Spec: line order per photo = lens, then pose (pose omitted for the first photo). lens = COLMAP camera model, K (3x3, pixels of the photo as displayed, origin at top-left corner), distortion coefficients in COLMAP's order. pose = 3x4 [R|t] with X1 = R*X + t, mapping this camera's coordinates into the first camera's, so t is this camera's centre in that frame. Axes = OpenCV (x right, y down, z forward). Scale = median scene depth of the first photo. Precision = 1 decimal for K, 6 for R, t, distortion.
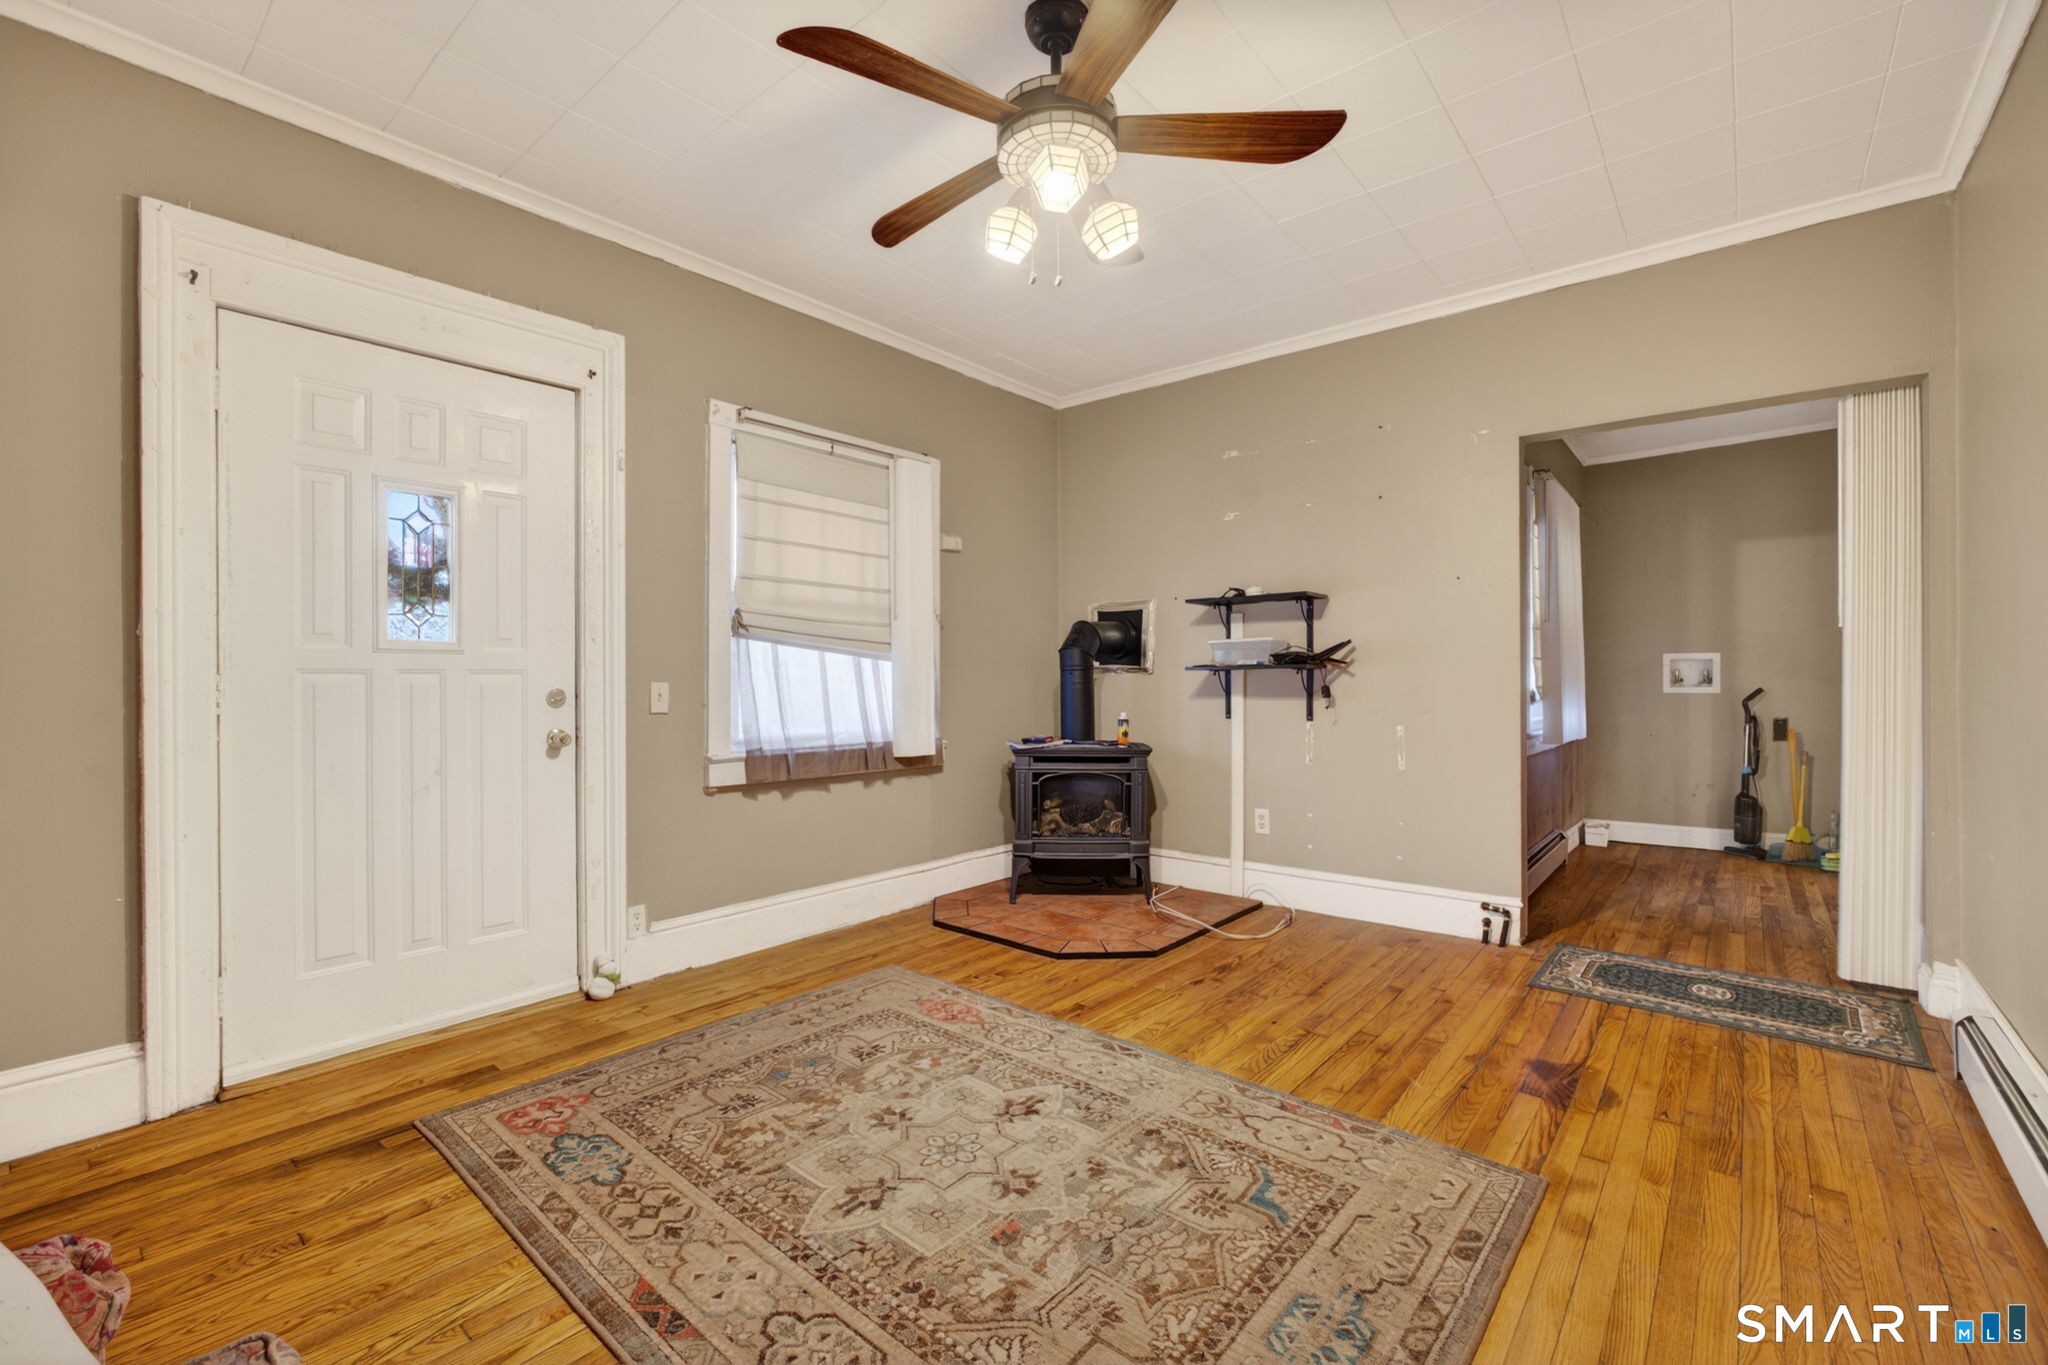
lens RADIAL K [[862.1, 0, 1017.8], [0, 862.1, 679.2], [0, 0, 1]] dist [-0.012023, 0.000393]
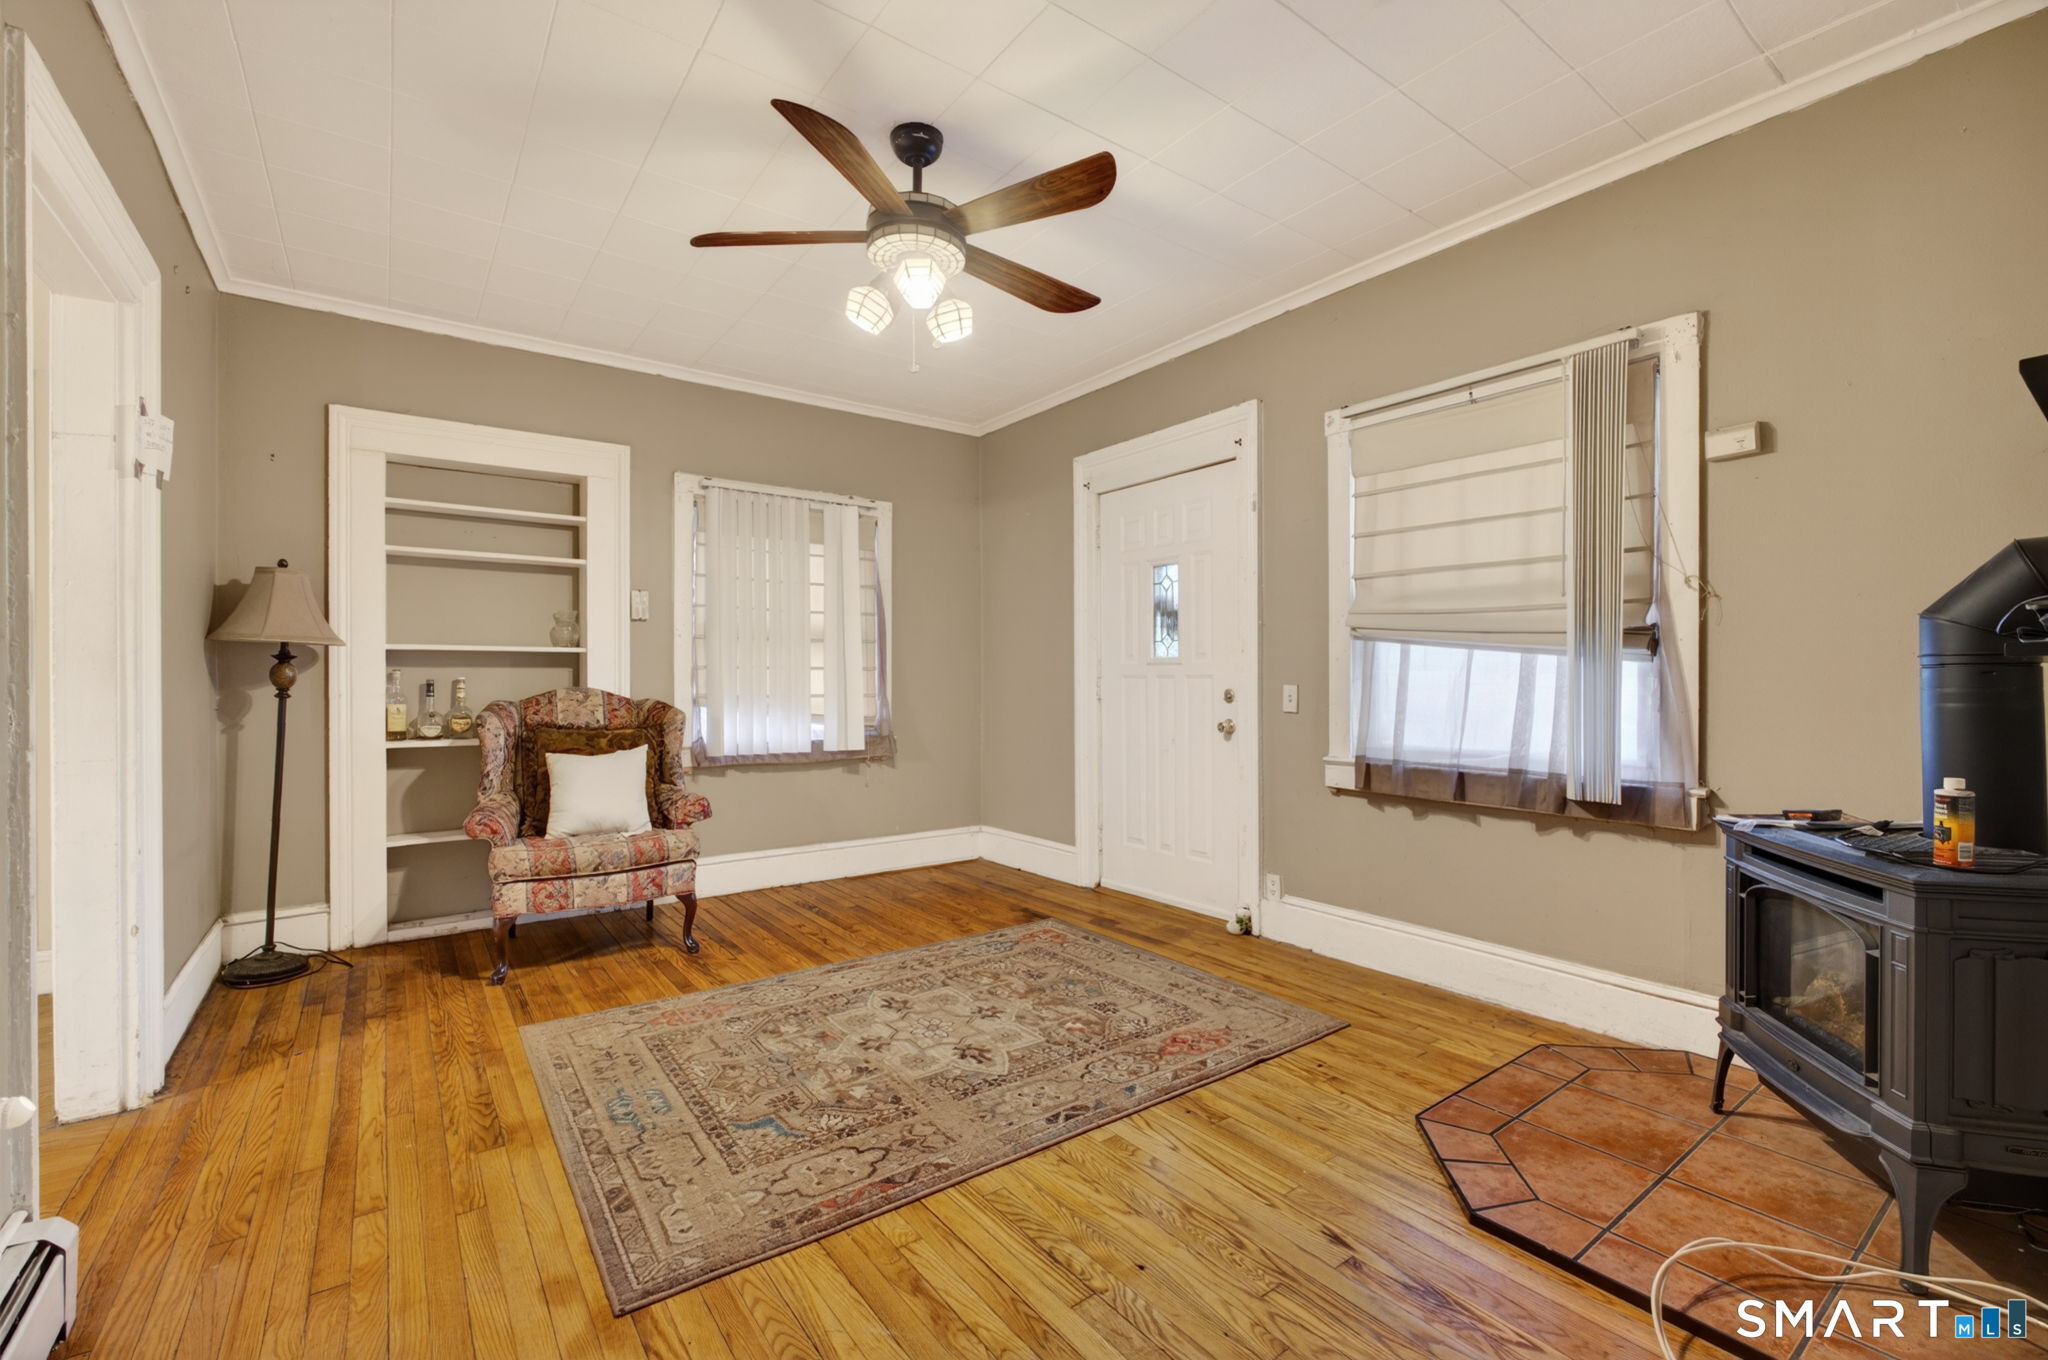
lens RADIAL K [[862.1, 0, 1021.4], [0, 862.1, 682.1], [0, 0, 1]] dist [-0.012023, 0.000393]
pose [[-0.219022, 0.007110, -0.975694, 1.152314], [0.001495, 0.999975, 0.006951, -0.013271], [0.975719, 0.000063, -0.219028, 1.353043]]
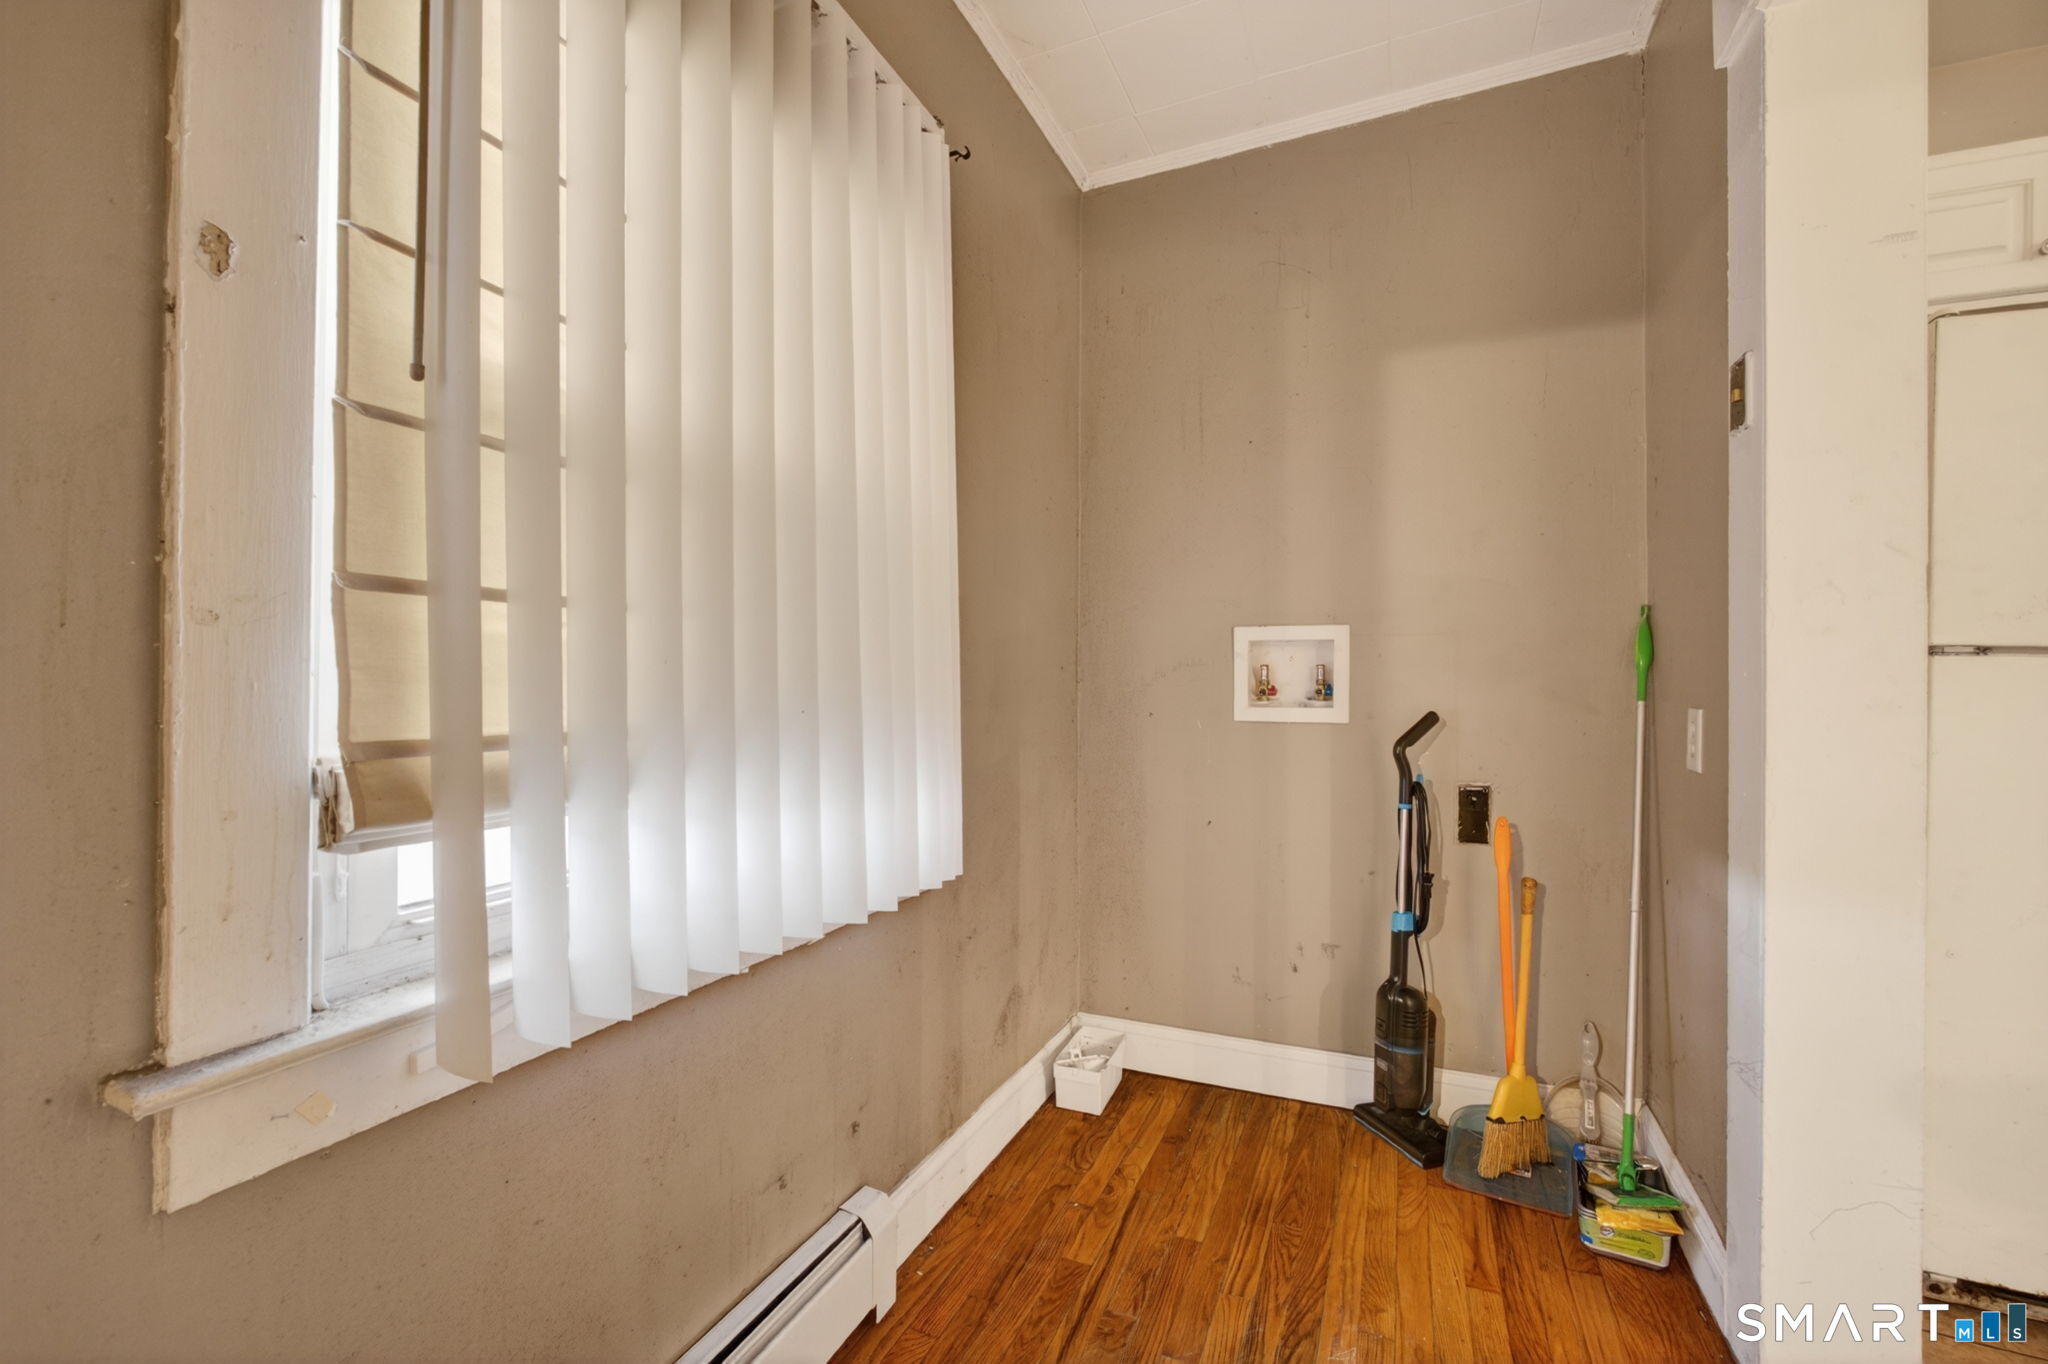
lens RADIAL K [[862.1, 0, 1028.8], [0, 862.1, 670.9], [0, 0, 1]] dist [-0.012023, 0.000393]
pose [[0.963521, -0.003552, 0.267610, 0.394286], [0.002276, 0.999985, 0.005080, -0.007829], [-0.267624, -0.004285, 0.963514, 0.450822]]
